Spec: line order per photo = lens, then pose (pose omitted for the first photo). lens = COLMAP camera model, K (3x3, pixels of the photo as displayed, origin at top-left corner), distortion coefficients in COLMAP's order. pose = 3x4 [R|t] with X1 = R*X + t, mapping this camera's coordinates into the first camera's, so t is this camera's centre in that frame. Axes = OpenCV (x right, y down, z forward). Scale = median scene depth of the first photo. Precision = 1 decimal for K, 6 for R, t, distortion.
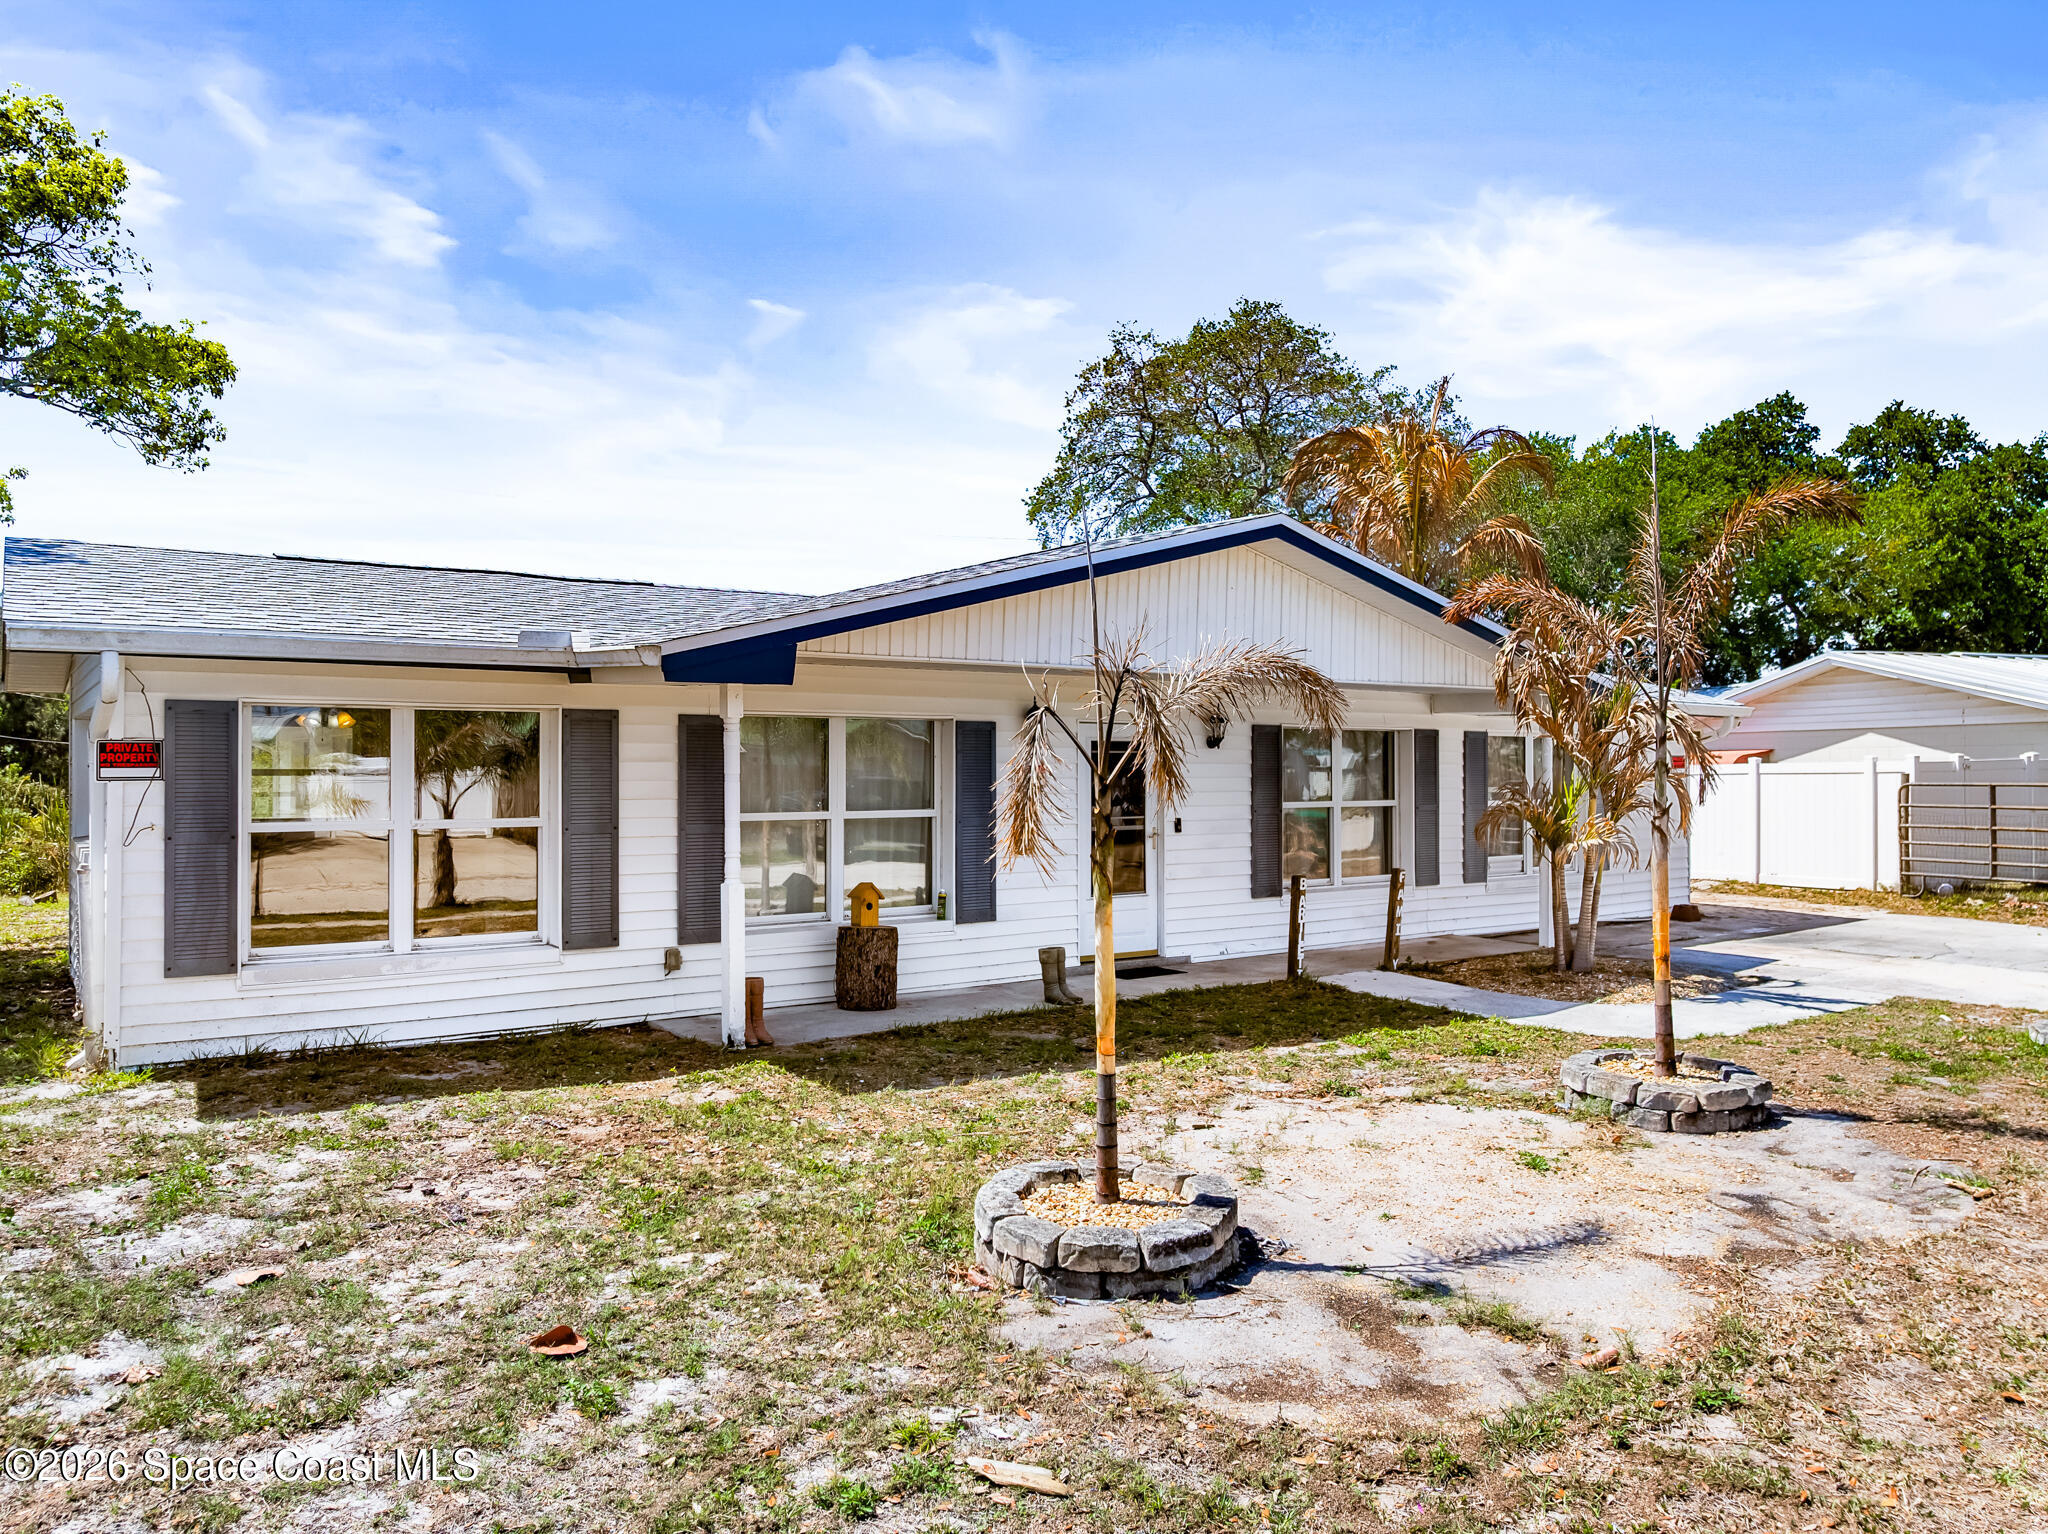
lens RADIAL K [[1442.9, 0, 1024.0], [0, 1442.9, 767.0], [0, 0, 1]] dist [-0.034223, -0.006844]
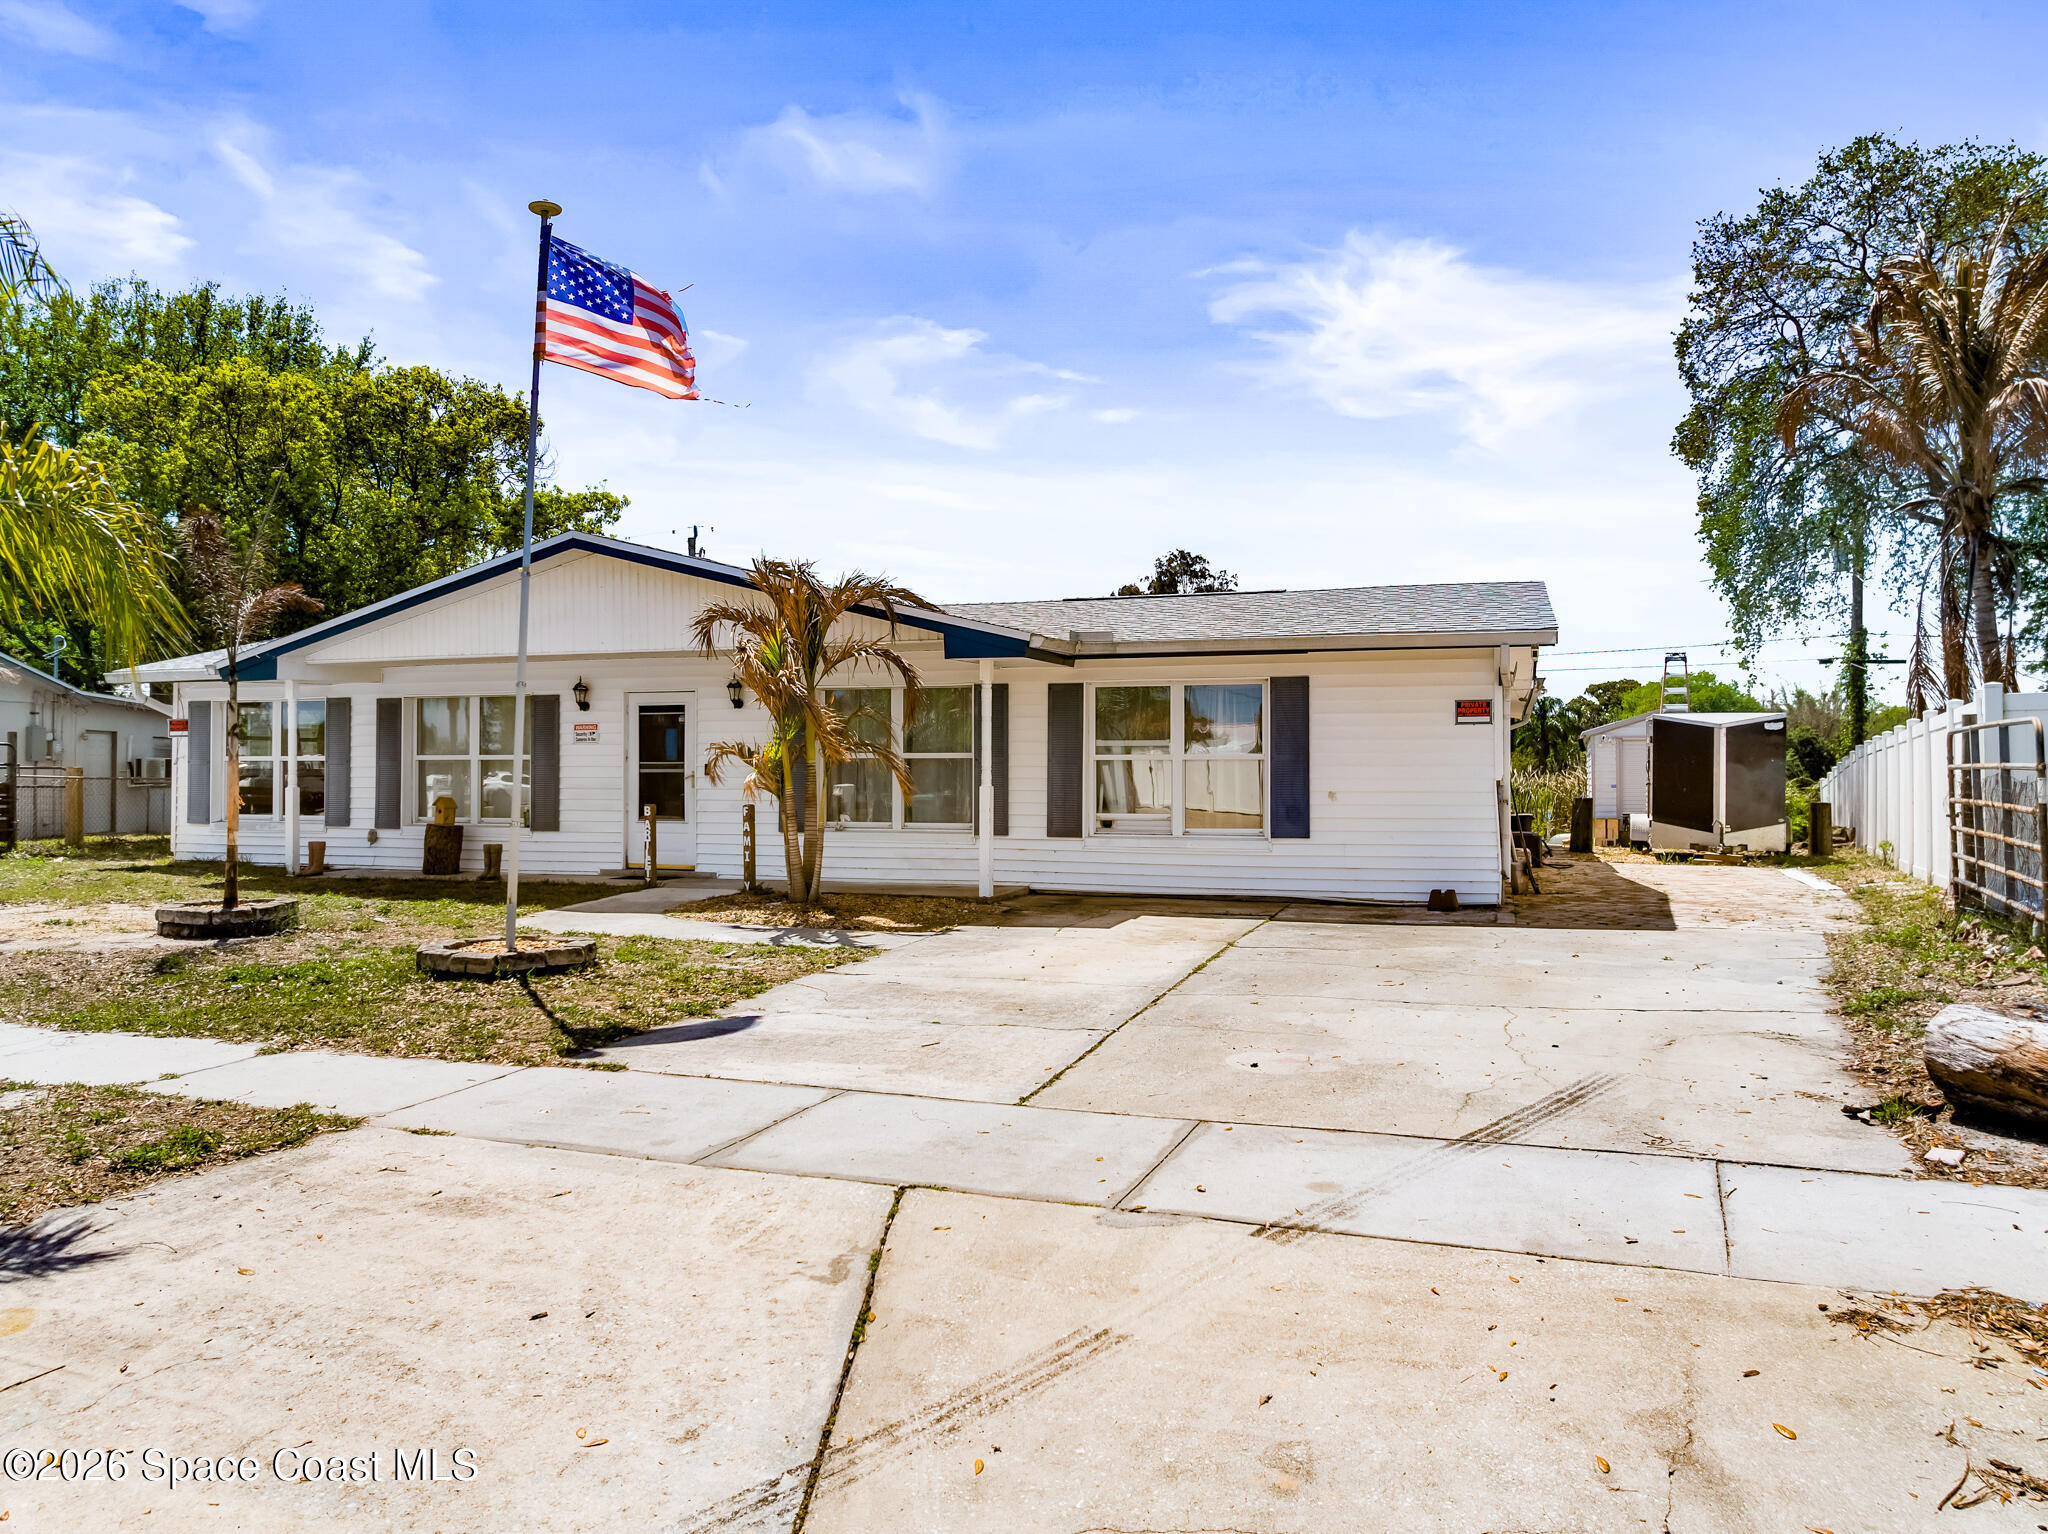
lens RADIAL K [[1442.9, 0, 1024.0], [0, 1442.9, 767.0], [0, 0, 1]] dist [-0.034223, -0.006844]
pose [[0.588810, -0.004689, -0.808258, 1.422154], [0.000393, 0.999985, -0.005515, 0.049457], [0.808271, 0.002930, 0.588803, 0.516564]]
